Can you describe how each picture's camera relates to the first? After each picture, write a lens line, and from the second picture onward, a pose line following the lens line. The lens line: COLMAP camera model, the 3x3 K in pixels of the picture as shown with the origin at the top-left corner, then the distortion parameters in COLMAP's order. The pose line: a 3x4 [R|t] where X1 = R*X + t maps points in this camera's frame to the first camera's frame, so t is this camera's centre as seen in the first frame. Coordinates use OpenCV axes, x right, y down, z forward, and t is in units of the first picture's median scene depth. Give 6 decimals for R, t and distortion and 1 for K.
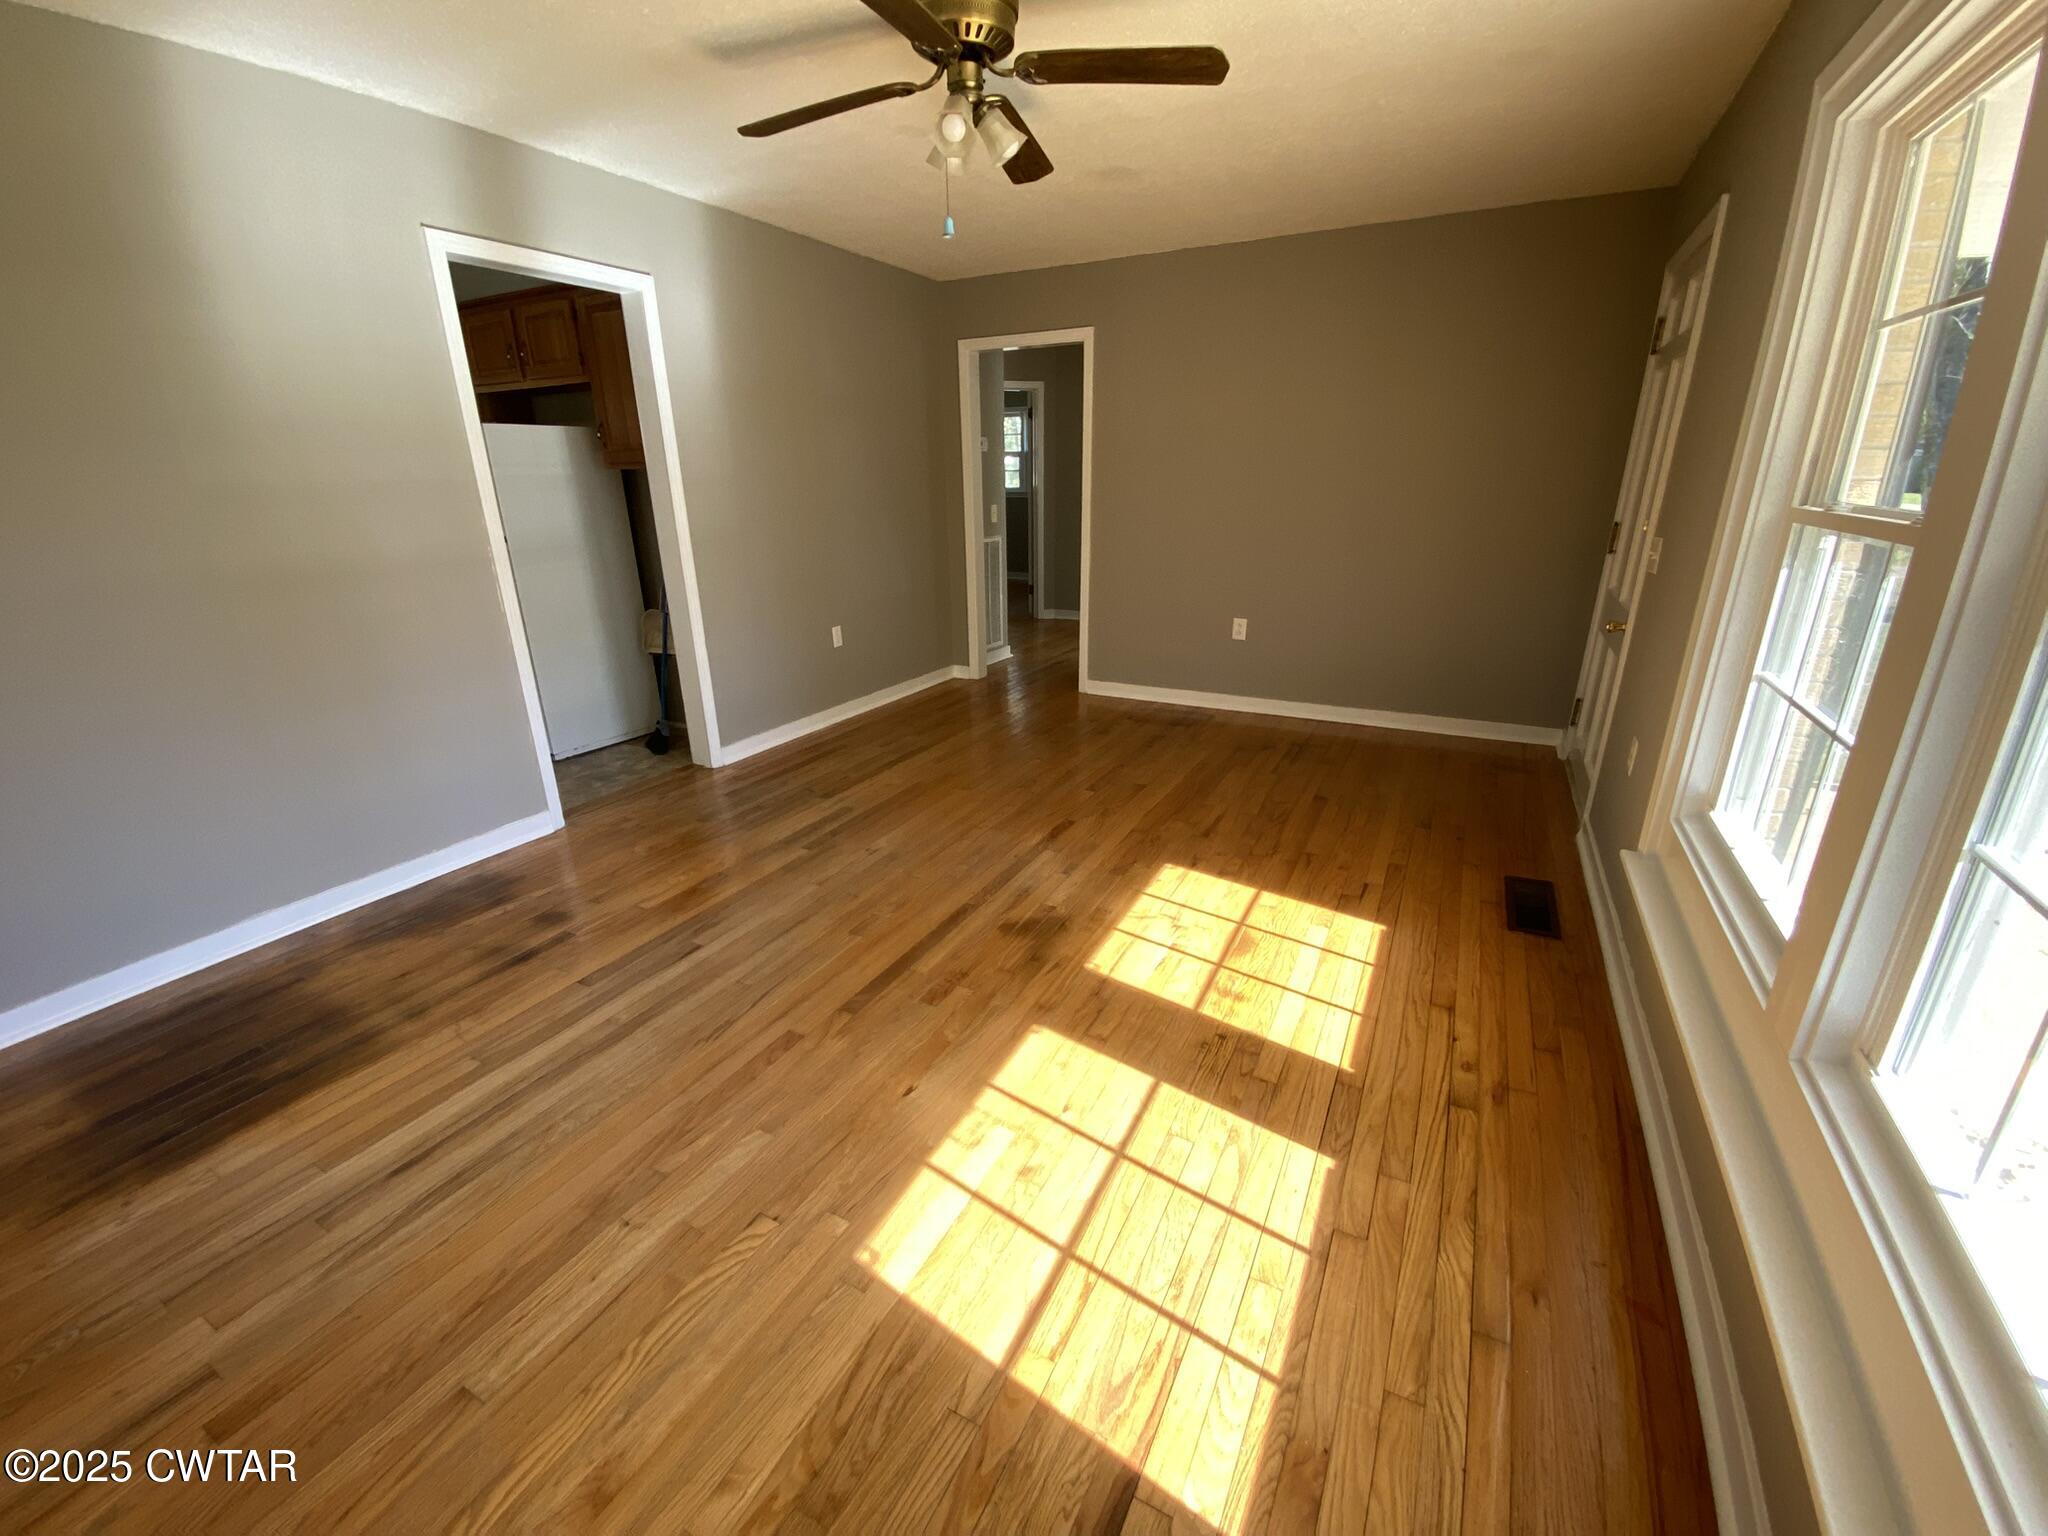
lens RADIAL K [[831.0, 0, 1016.7], [0, 831.0, 765.0], [0, 0, 1]] dist [0.066333, -0.046254]
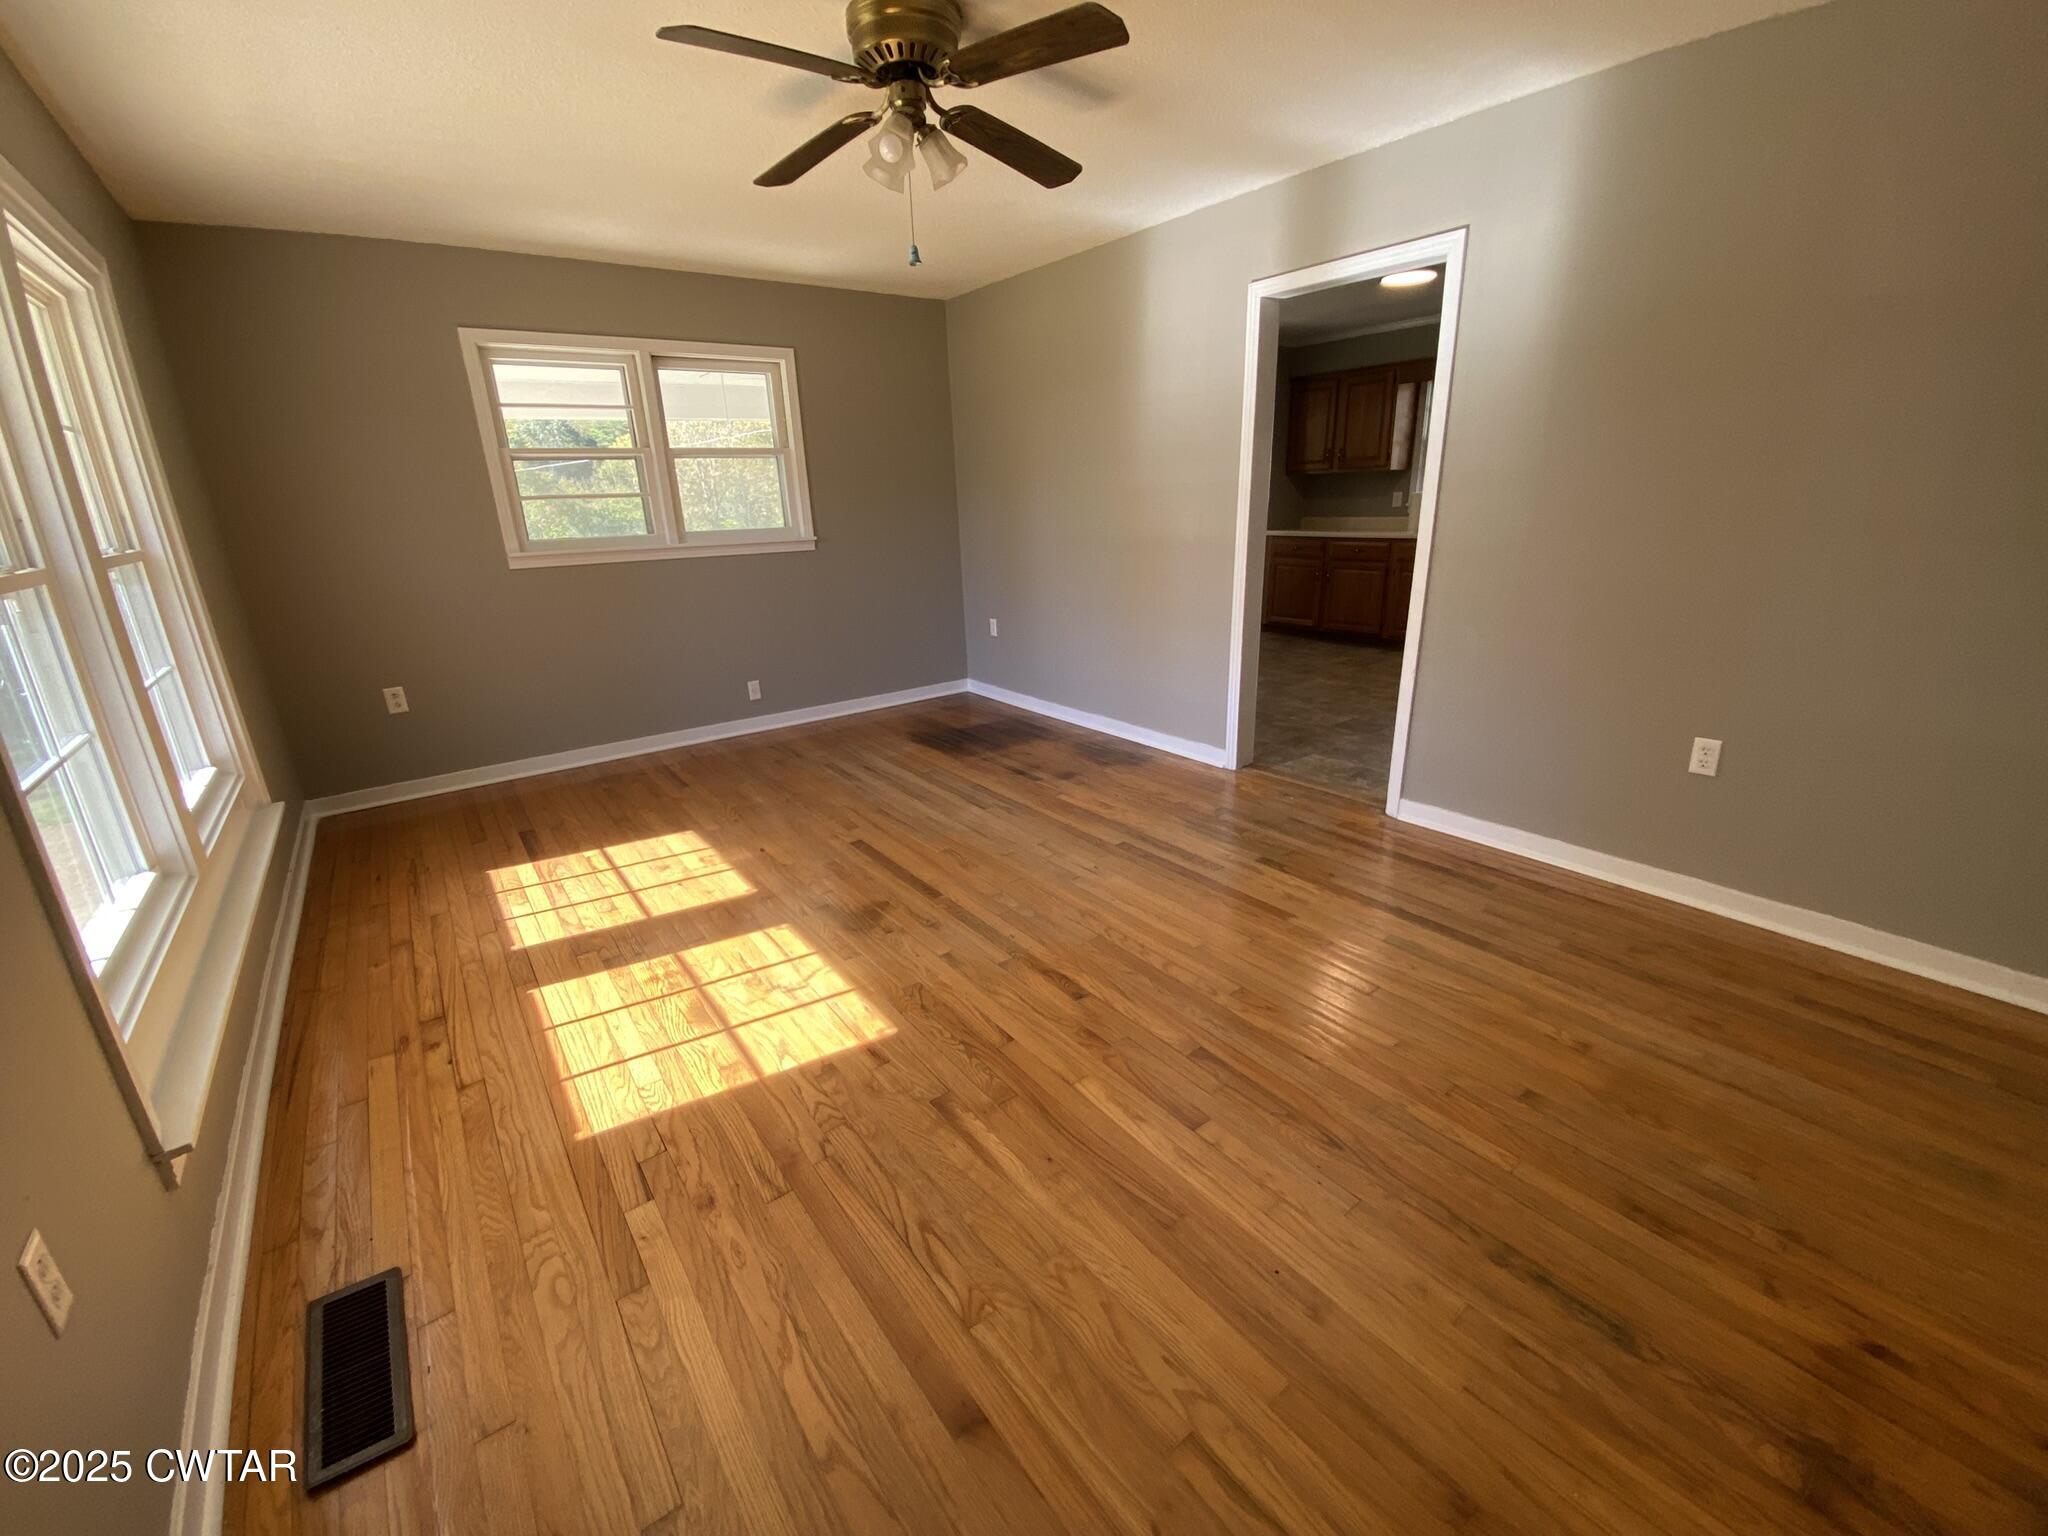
lens RADIAL K [[831.0, 0, 1016.7], [0, 831.0, 765.0], [0, 0, 1]] dist [0.066333, -0.046254]
pose [[-0.429421, 0.311686, -0.847614, 0.853493], [-0.256054, 0.858022, 0.445236, -0.541284], [0.866045, 0.408228, -0.288644, 1.513364]]
